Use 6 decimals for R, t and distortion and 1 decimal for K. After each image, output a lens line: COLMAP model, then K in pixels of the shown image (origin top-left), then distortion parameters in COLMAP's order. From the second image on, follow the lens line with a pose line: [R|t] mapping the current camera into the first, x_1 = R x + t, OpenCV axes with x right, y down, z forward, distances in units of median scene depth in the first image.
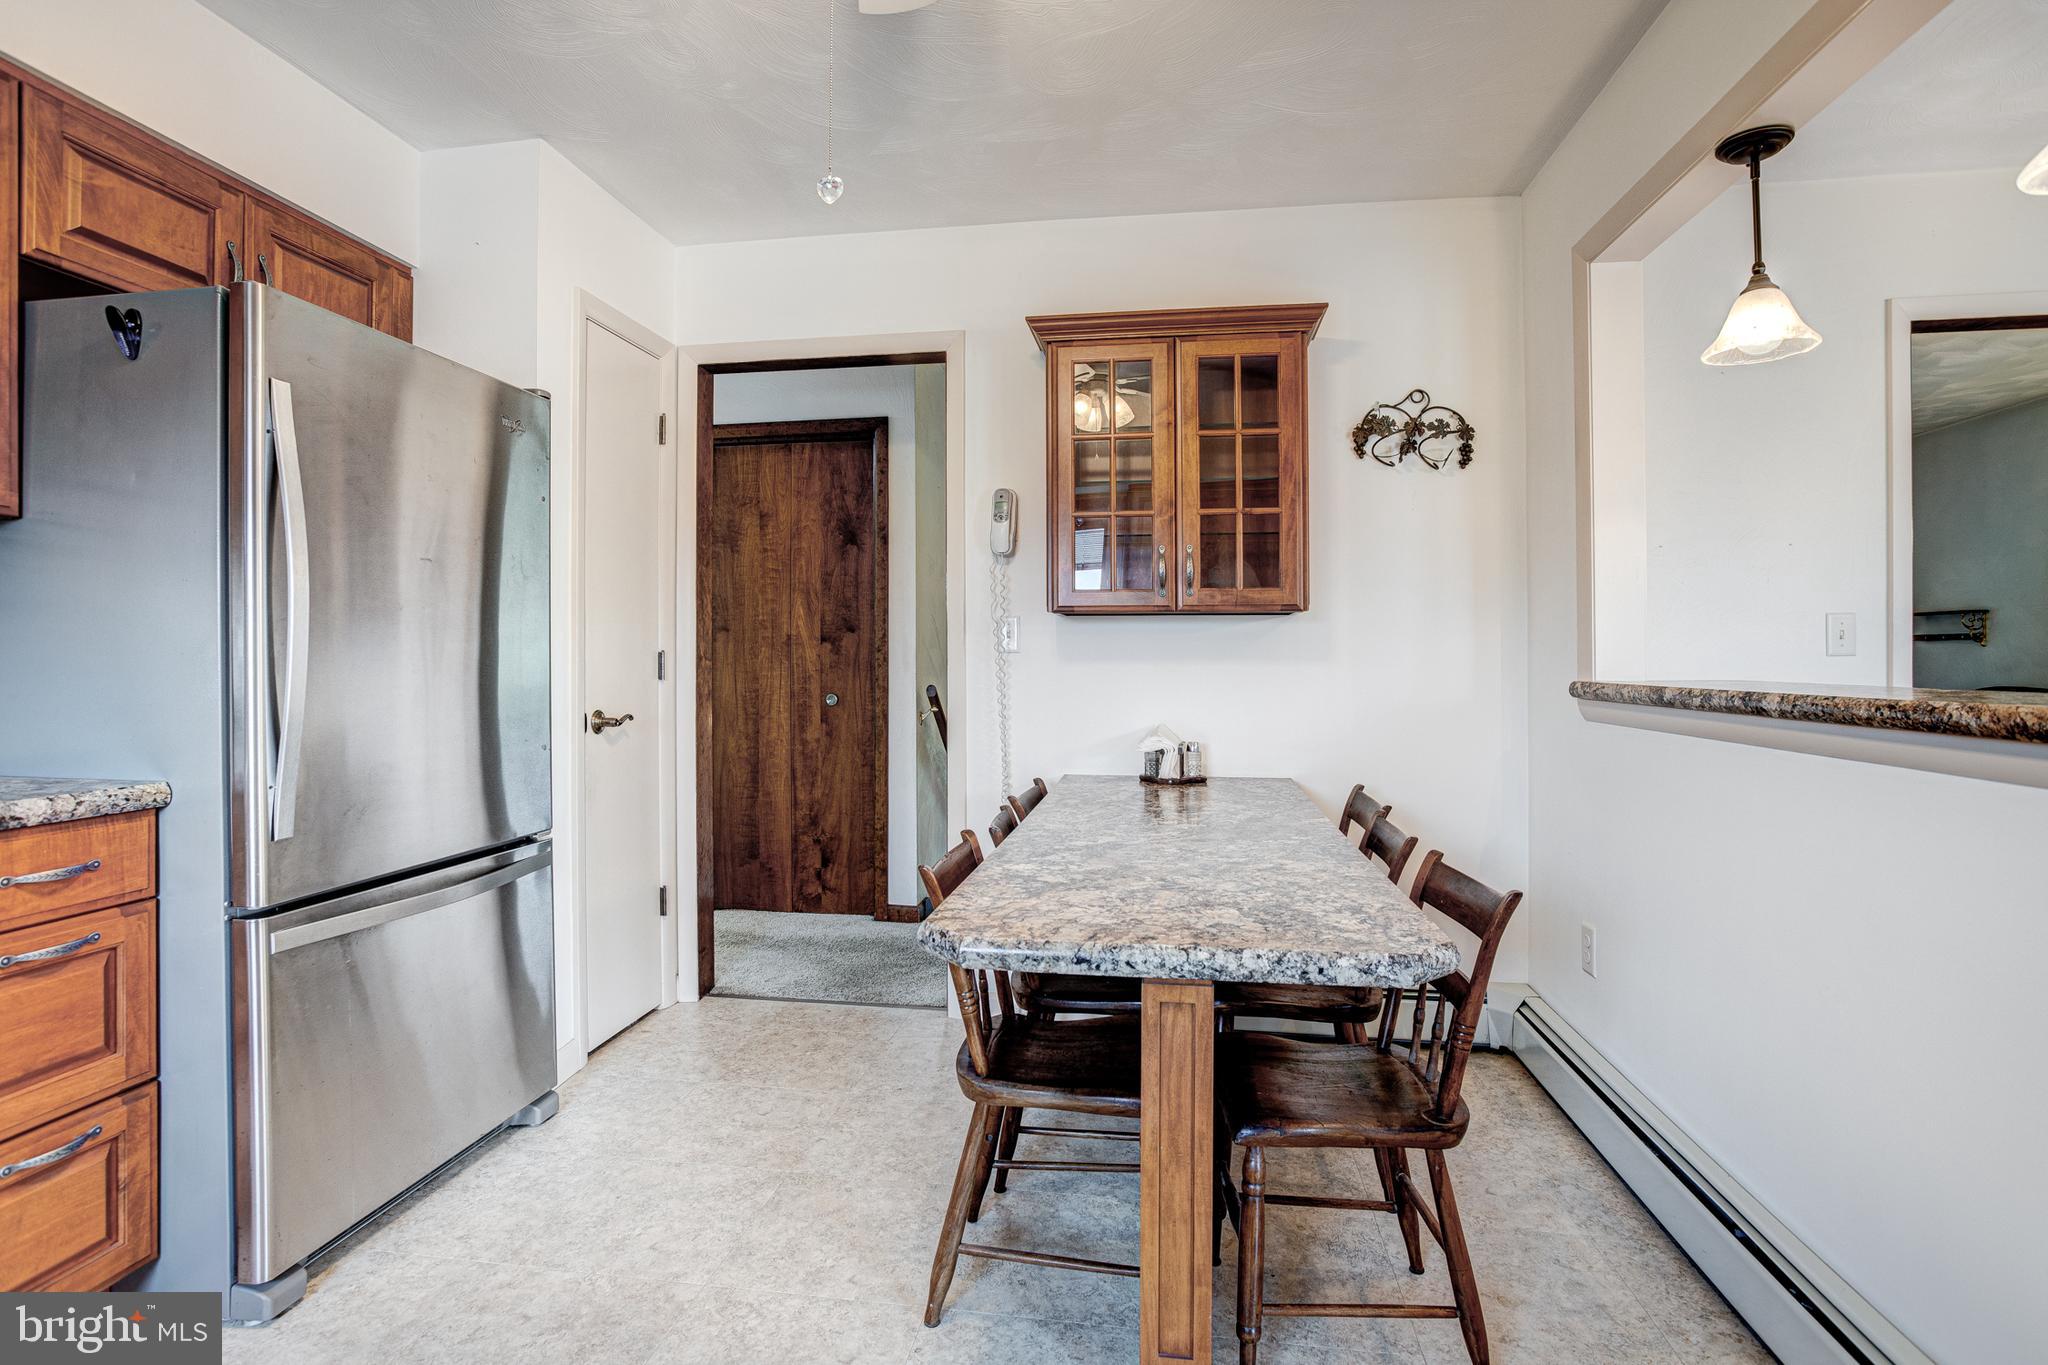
lens RADIAL K [[1013.7, 0, 1025.3], [0, 1013.7, 656.3], [0, 0, 1]] dist [-0.057982, 0.025105]
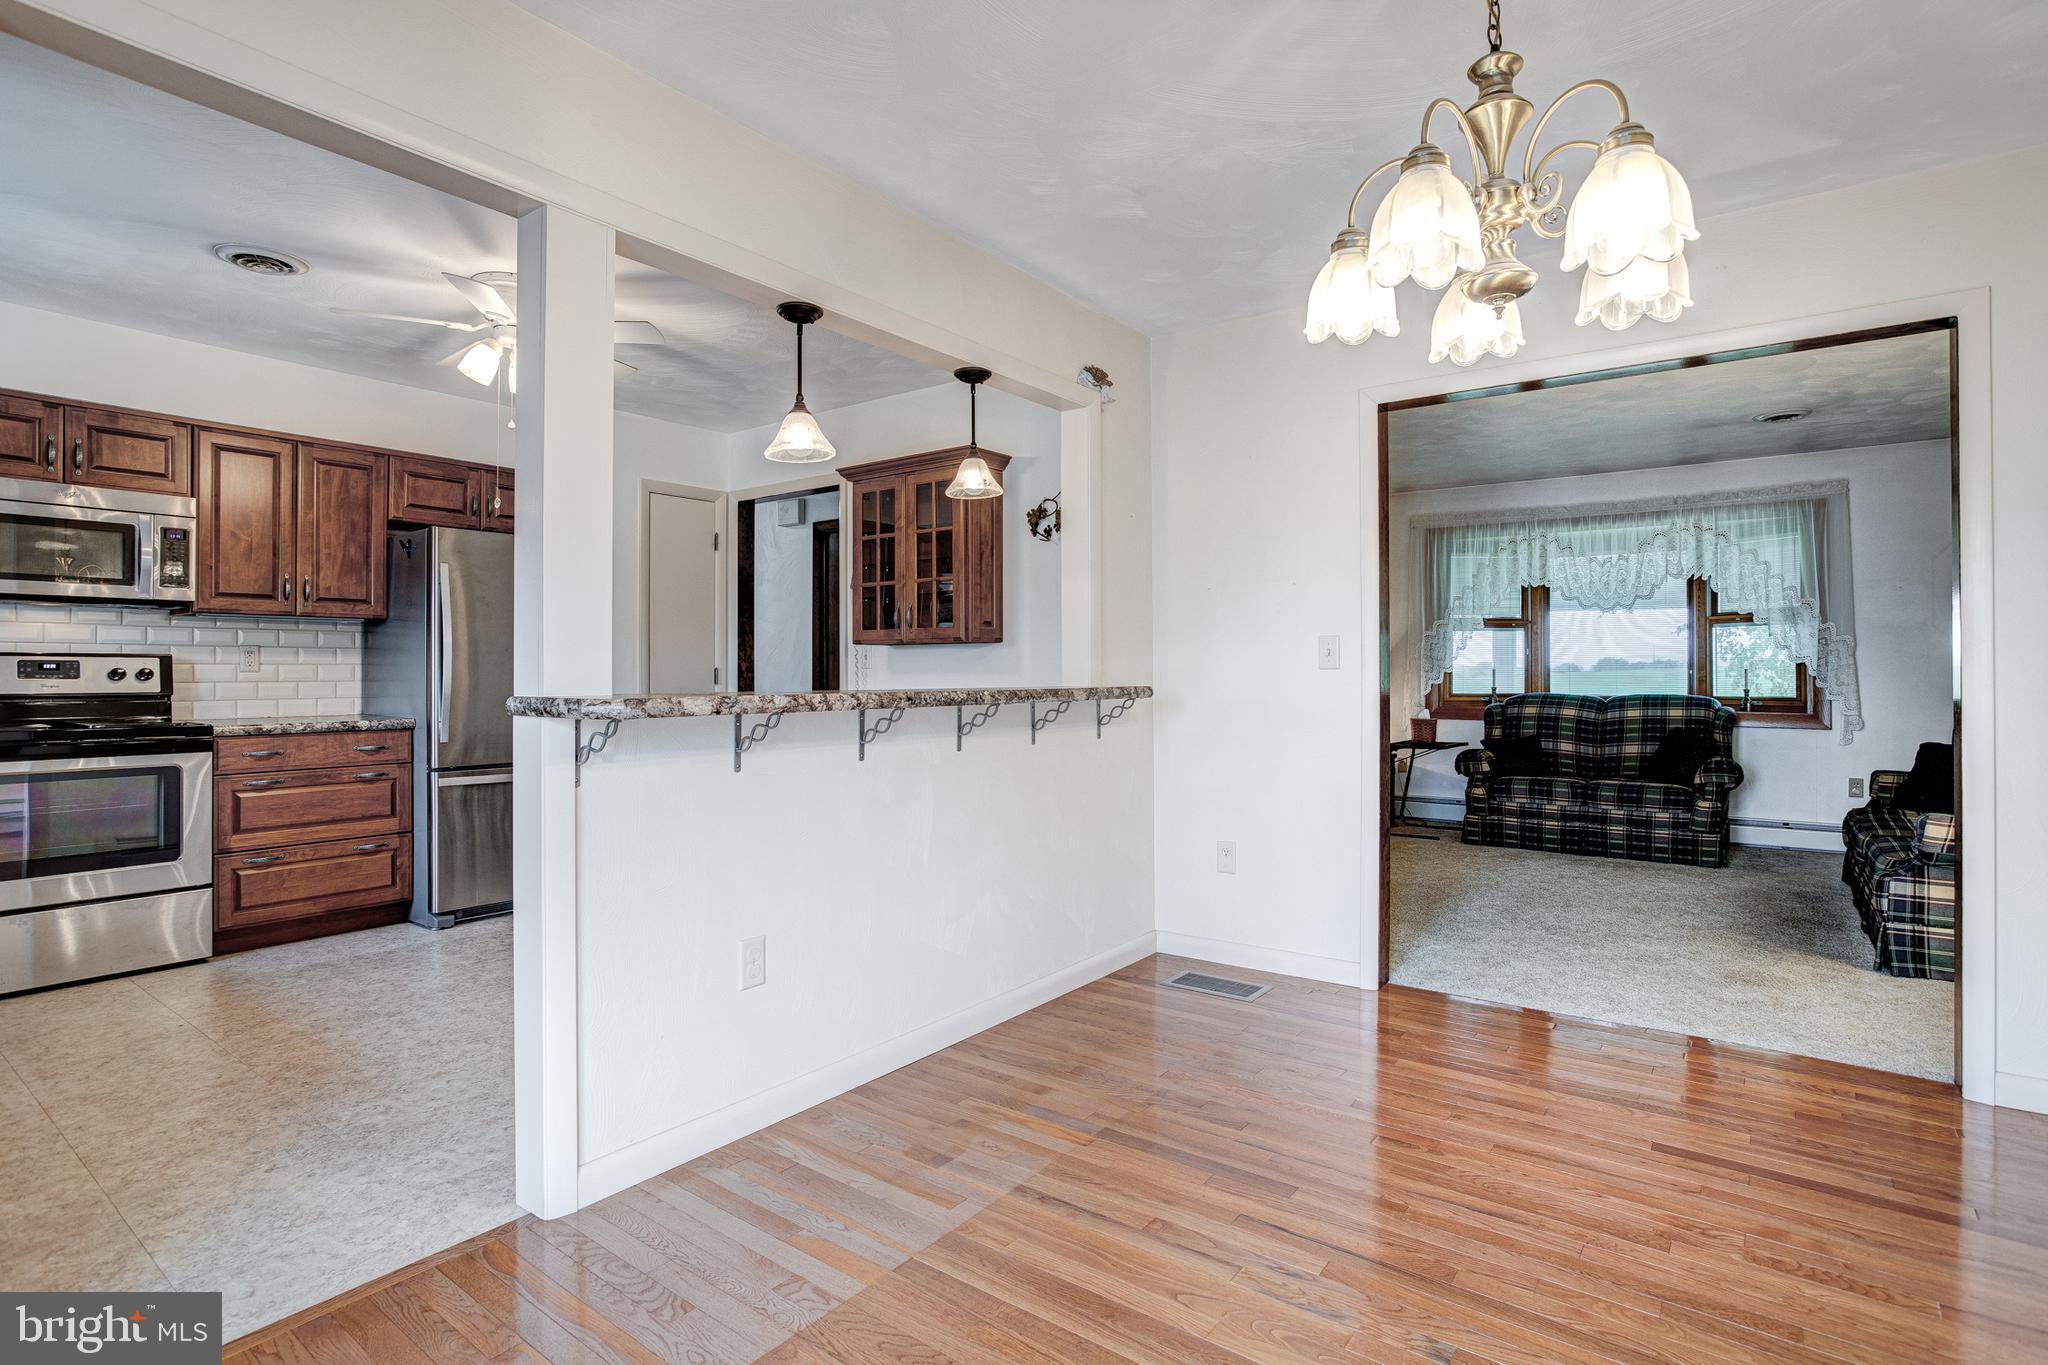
lens RADIAL K [[1016.0, 0, 1028.9], [0, 1016.0, 663.8], [0, 0, 1]] dist [-0.057946, 0.032420]
pose [[0.881586, -0.005989, -0.471985, 1.682650], [0.002087, 0.999959, -0.008792, 0.006705], [0.472018, 0.006766, 0.881563, -0.529424]]
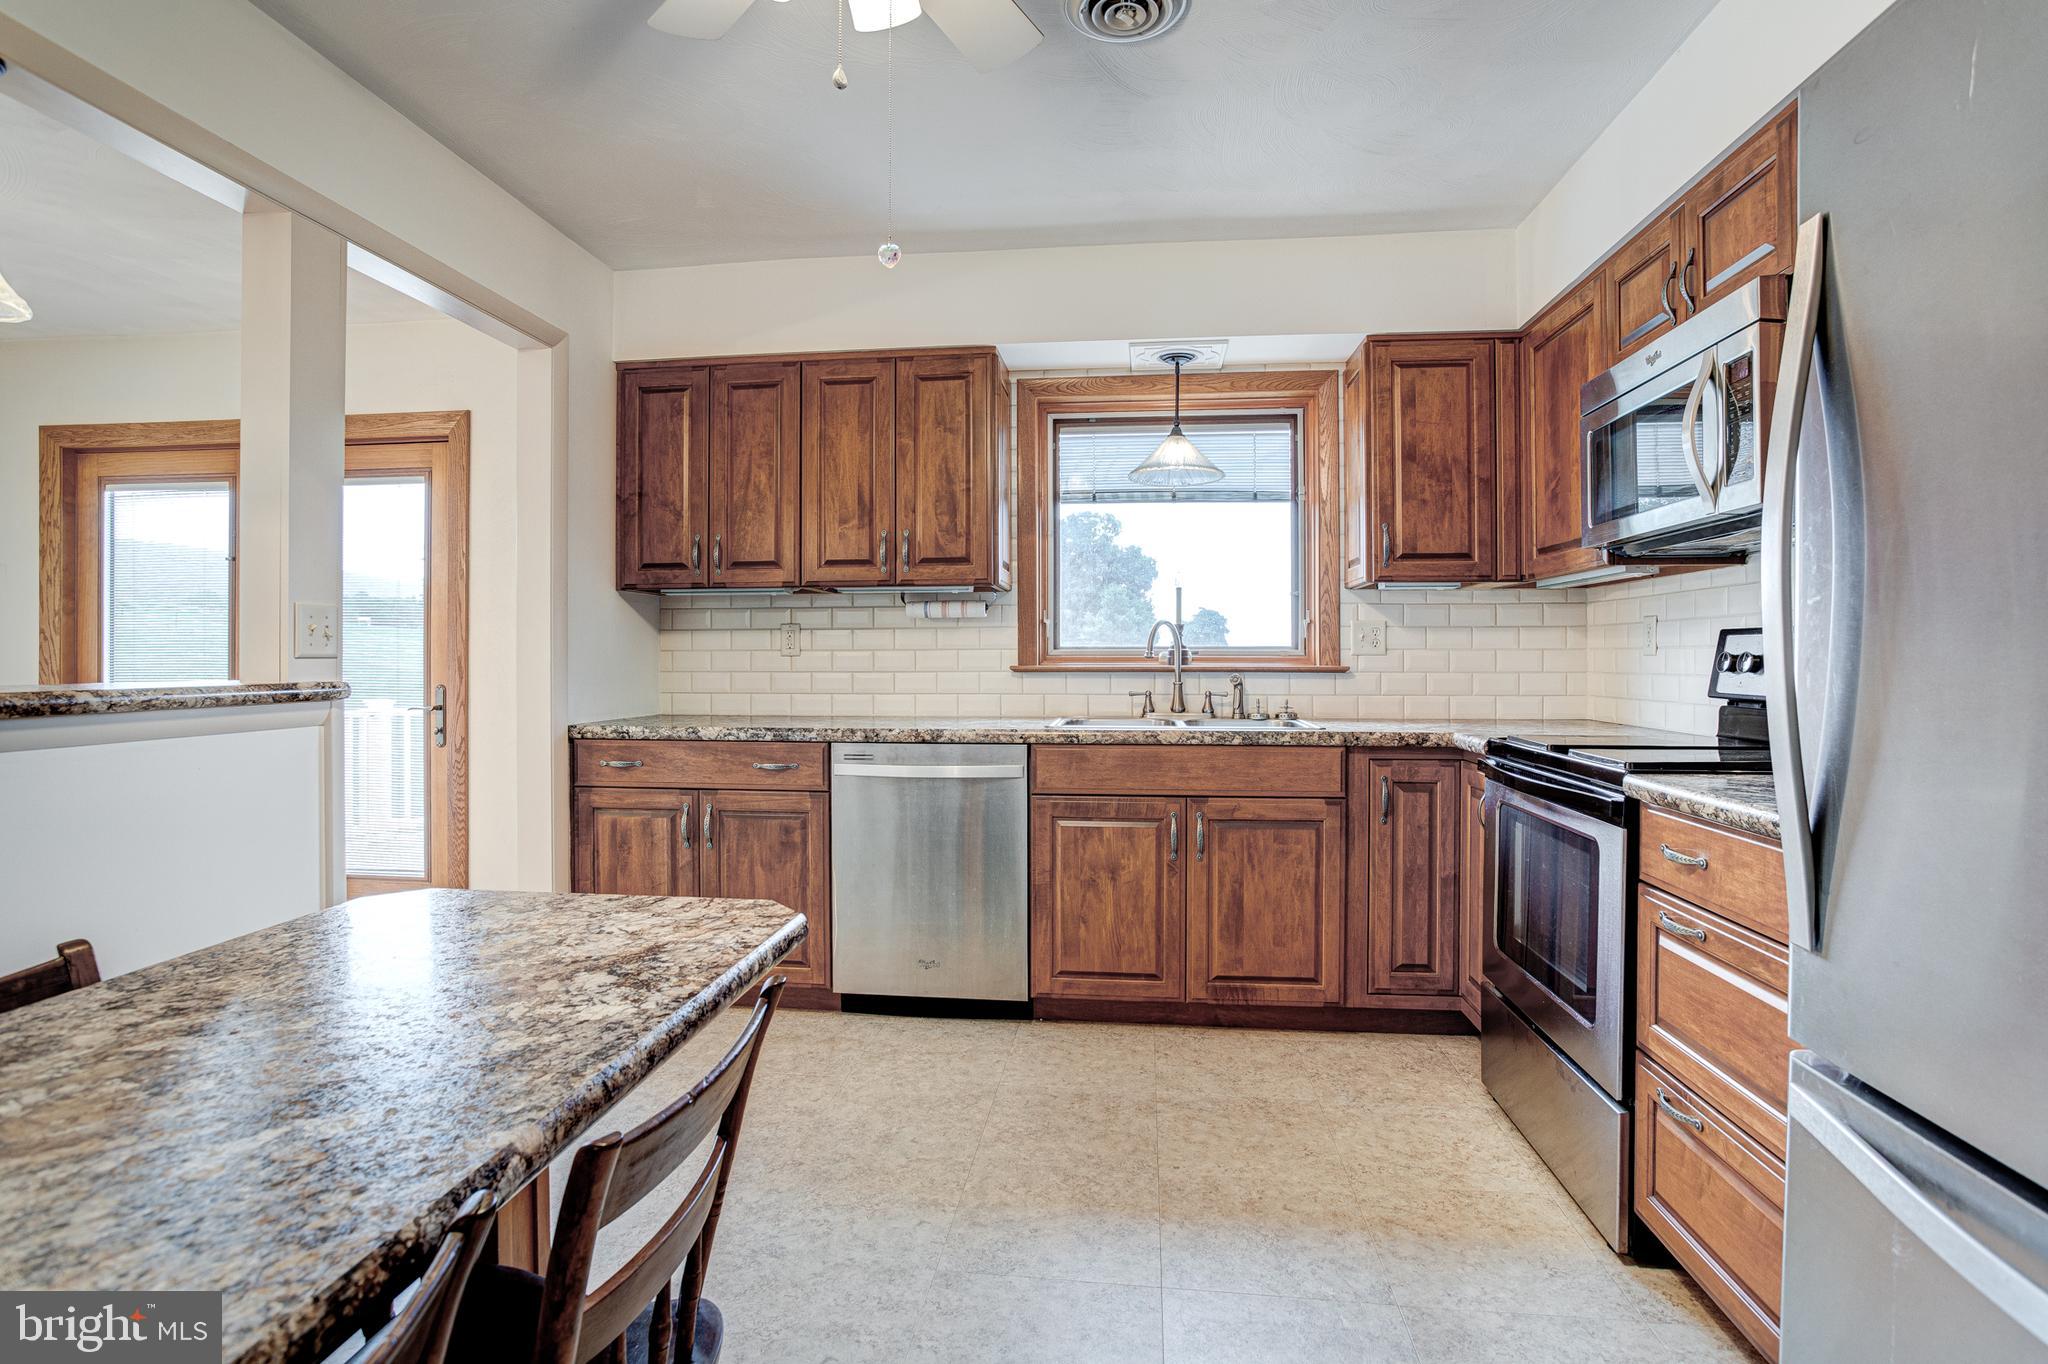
lens RADIAL K [[1016.0, 0, 1028.9], [0, 1016.0, 663.3], [0, 0, 1]] dist [-0.057946, 0.032420]
pose [[-0.999436, -0.000296, -0.033592, -0.230750], [-0.000360, 0.999998, 0.001914, 0.006906], [0.033591, 0.001925, -0.999434, 1.513784]]
